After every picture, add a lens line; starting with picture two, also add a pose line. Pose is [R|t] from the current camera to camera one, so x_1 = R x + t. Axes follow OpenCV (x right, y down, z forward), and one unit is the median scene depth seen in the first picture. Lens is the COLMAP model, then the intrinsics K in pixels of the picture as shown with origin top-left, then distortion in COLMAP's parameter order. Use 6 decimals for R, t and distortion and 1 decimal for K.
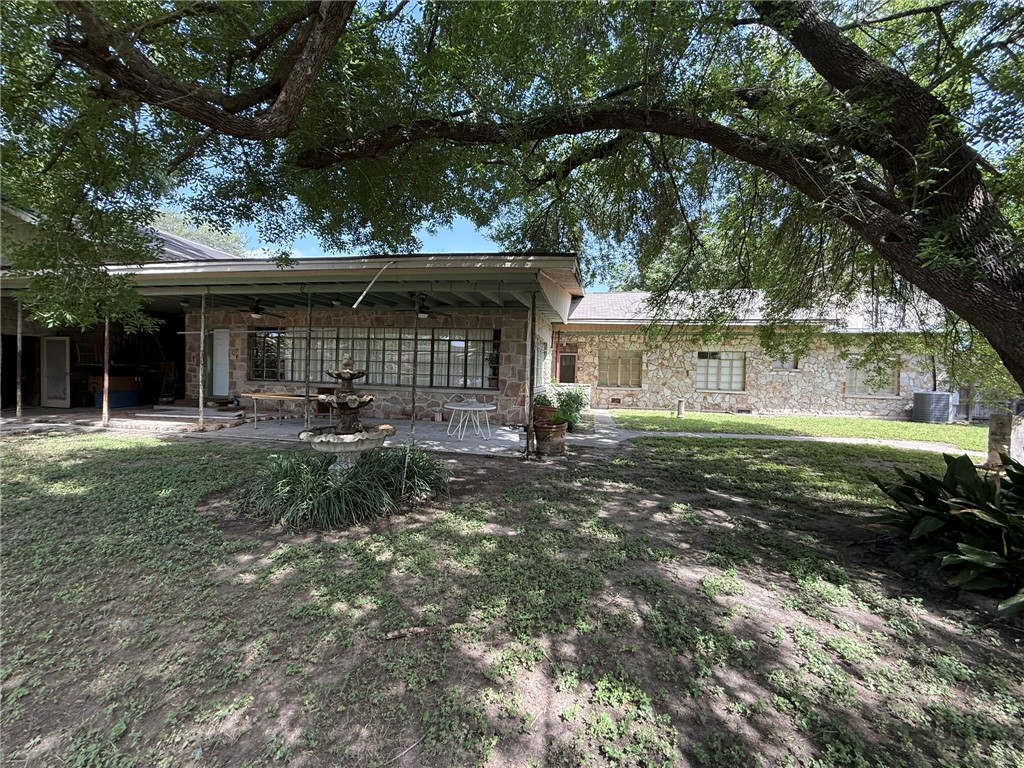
lens RADIAL K [[413.8, 0, 511.5], [0, 413.8, 383.2], [0, 0, 1]] dist [0.002022, 0.000145]
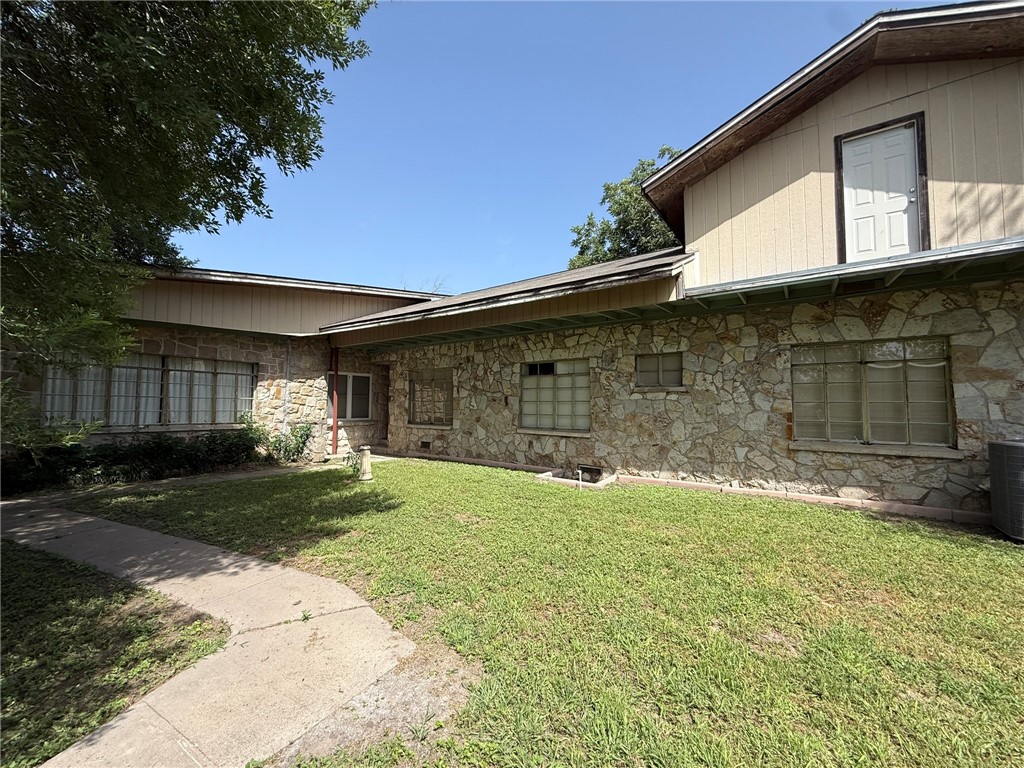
lens RADIAL K [[413.8, 0, 513.5], [0, 413.8, 382.9], [0, 0, 1]] dist [0.002022, 0.000145]
pose [[0.903557, -0.043517, -0.426253, 0.691151], [0.006923, 0.996182, -0.087025, 0.001657], [0.428413, 0.075681, 0.900408, 0.473603]]
